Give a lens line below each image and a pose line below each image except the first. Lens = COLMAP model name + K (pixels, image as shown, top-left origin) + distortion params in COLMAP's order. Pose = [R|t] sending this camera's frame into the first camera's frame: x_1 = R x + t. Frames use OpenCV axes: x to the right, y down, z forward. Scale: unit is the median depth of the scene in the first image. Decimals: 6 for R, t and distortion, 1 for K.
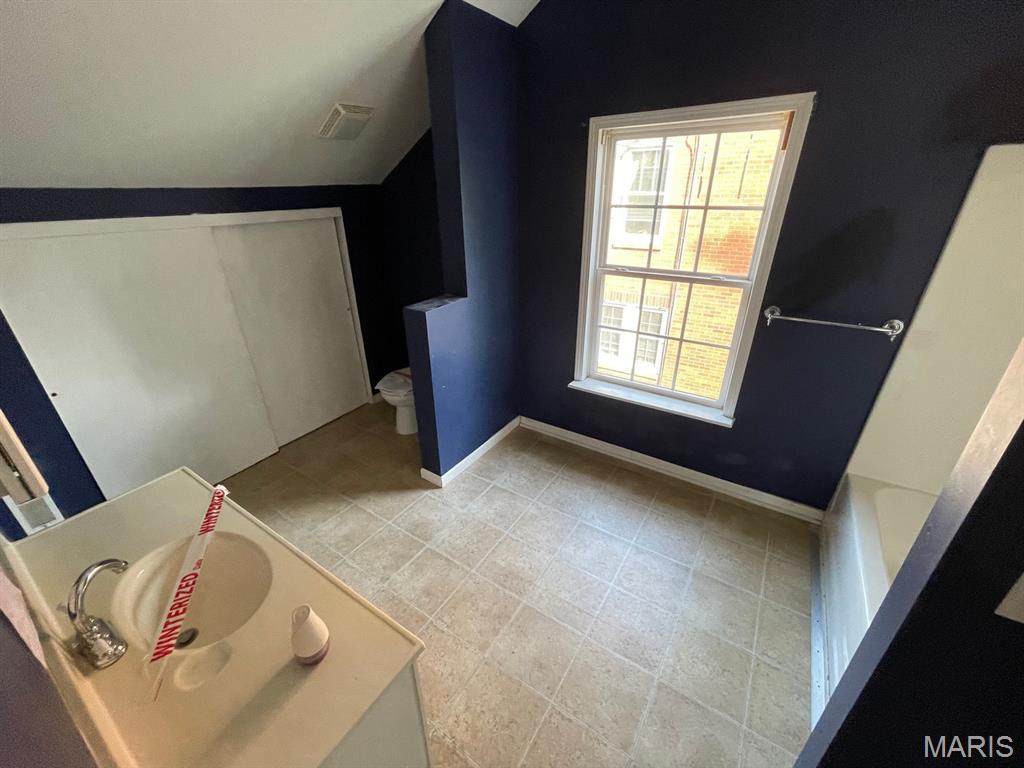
lens RADIAL K [[411.6, 0, 510.3], [0, 411.6, 385.0], [0, 0, 1]] dist [-0.004351, 0.001490]
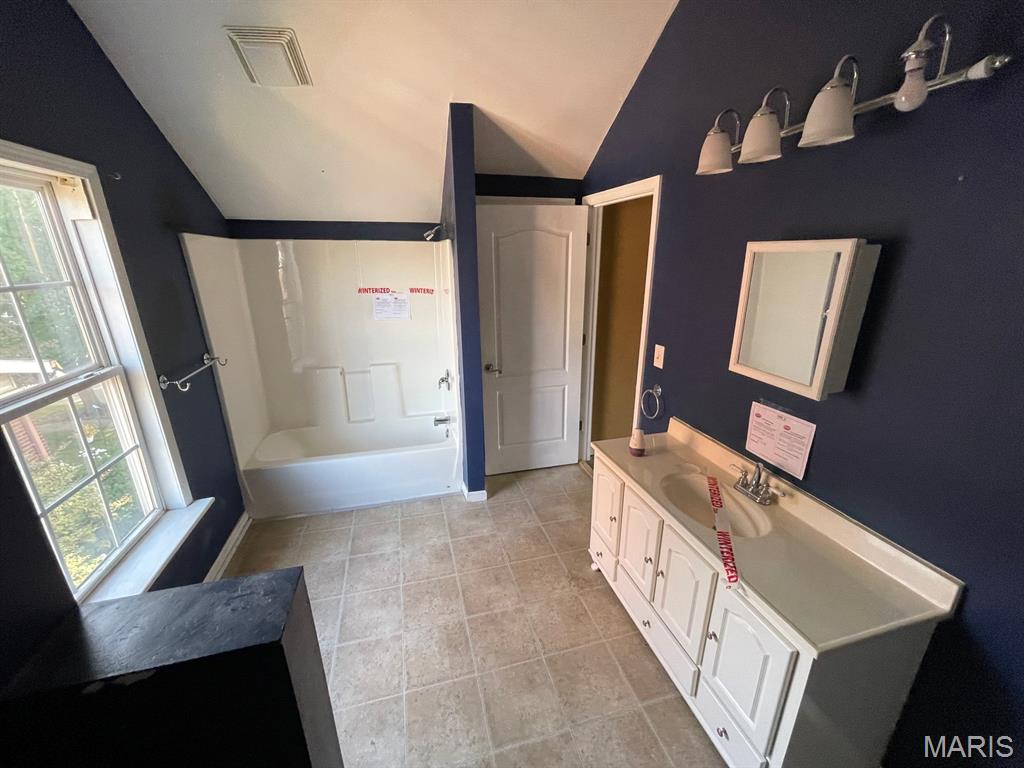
lens RADIAL K [[411.6, 0, 511.0], [0, 411.6, 386.9], [0, 0, 1]] dist [-0.004351, 0.001490]
pose [[-0.747110, -0.190938, 0.636686, -0.388288], [0.296706, 0.761335, 0.576485, -0.322845], [-0.594804, 0.619606, -0.512149, 0.688547]]
